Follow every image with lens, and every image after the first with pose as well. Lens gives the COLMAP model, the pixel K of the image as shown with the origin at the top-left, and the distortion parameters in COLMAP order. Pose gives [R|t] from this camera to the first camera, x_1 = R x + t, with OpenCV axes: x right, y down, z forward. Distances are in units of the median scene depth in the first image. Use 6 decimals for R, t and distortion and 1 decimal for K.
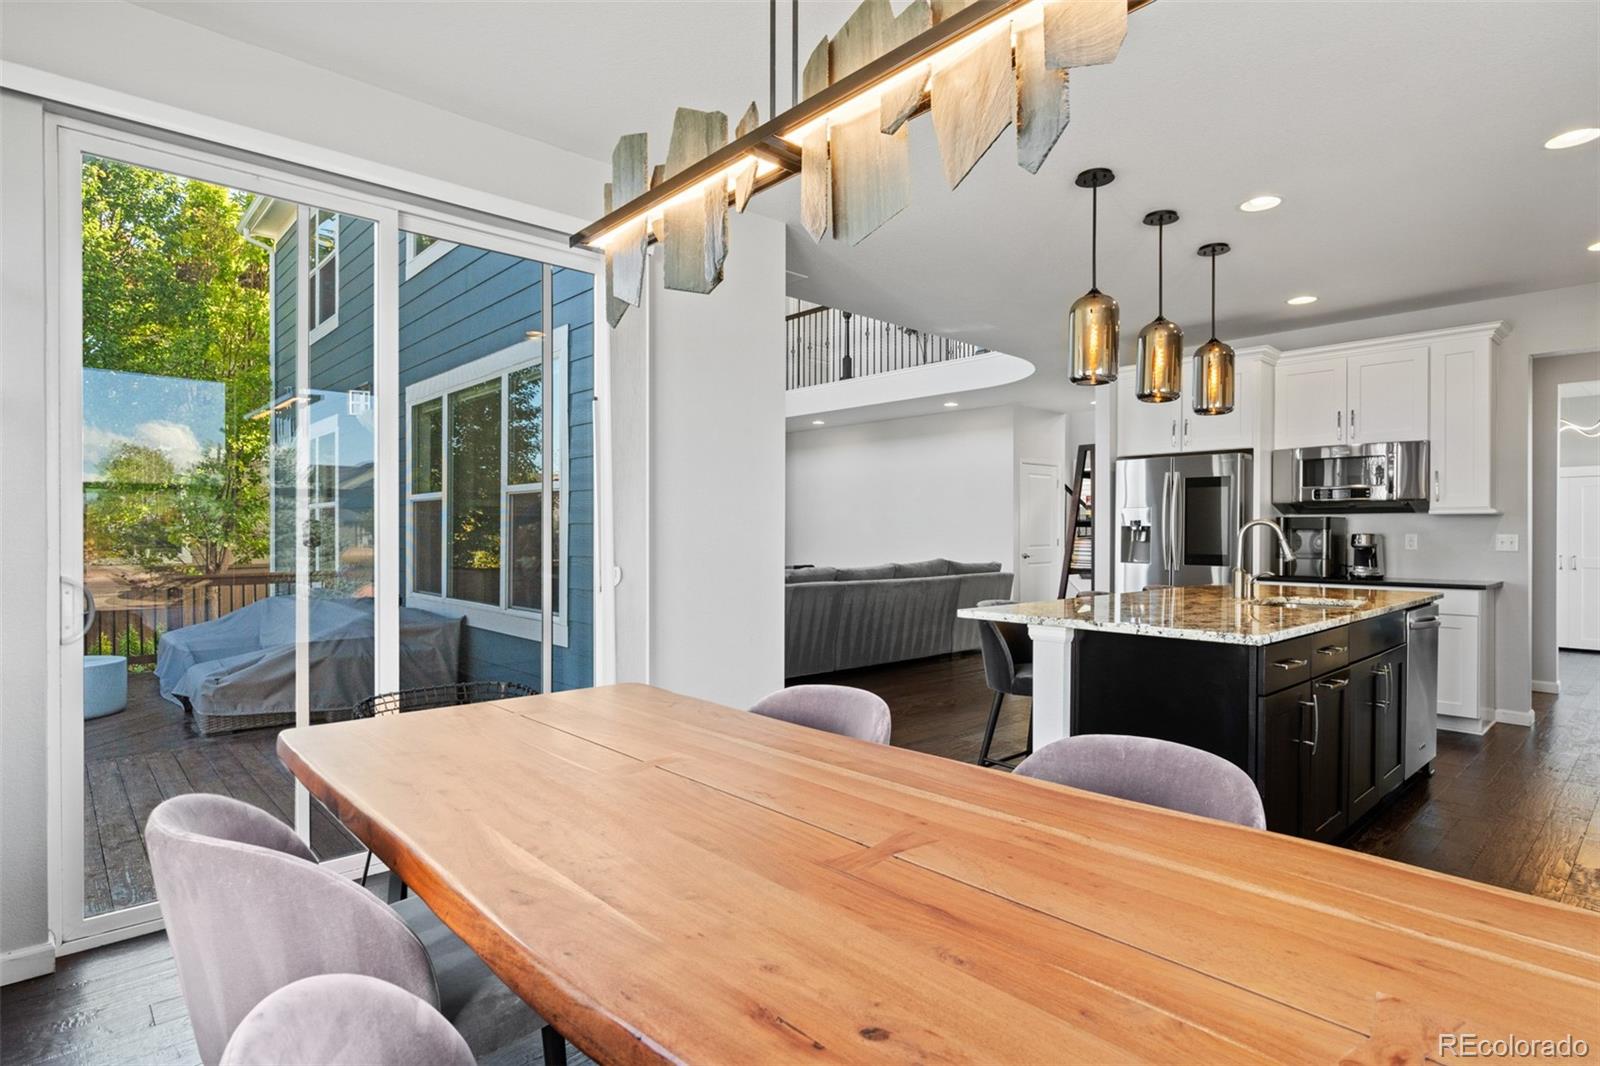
lens RADIAL K [[830.5, 0, 803.8], [0, 830.5, 540.3], [0, 0, 1]] dist [0.000426, -0.000976]
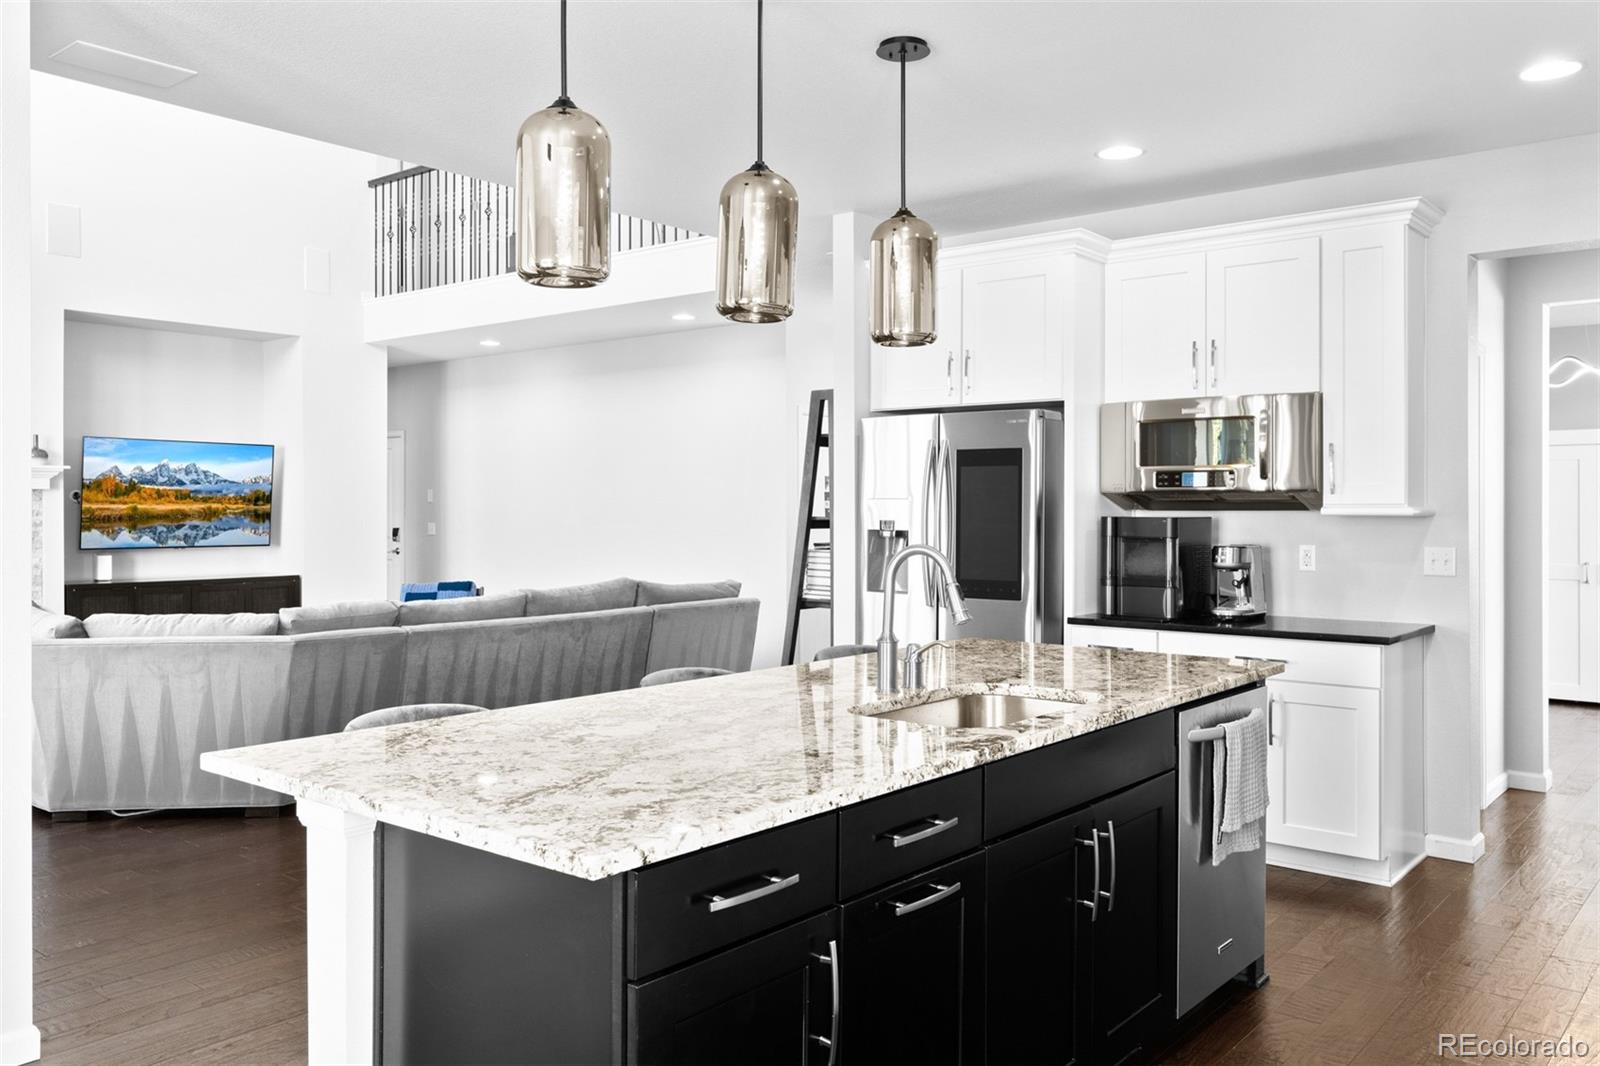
lens RADIAL K [[1262.5, 0, 797.3], [0, 1262.5, 522.8], [0, 0, 1]] dist [-0.004815, 0.009595]
pose [[0.991280, -0.004239, 0.131705, 0.232633], [0.003905, 0.999988, 0.002798, -0.026896], [-0.131715, -0.002259, 0.991285, 0.129688]]
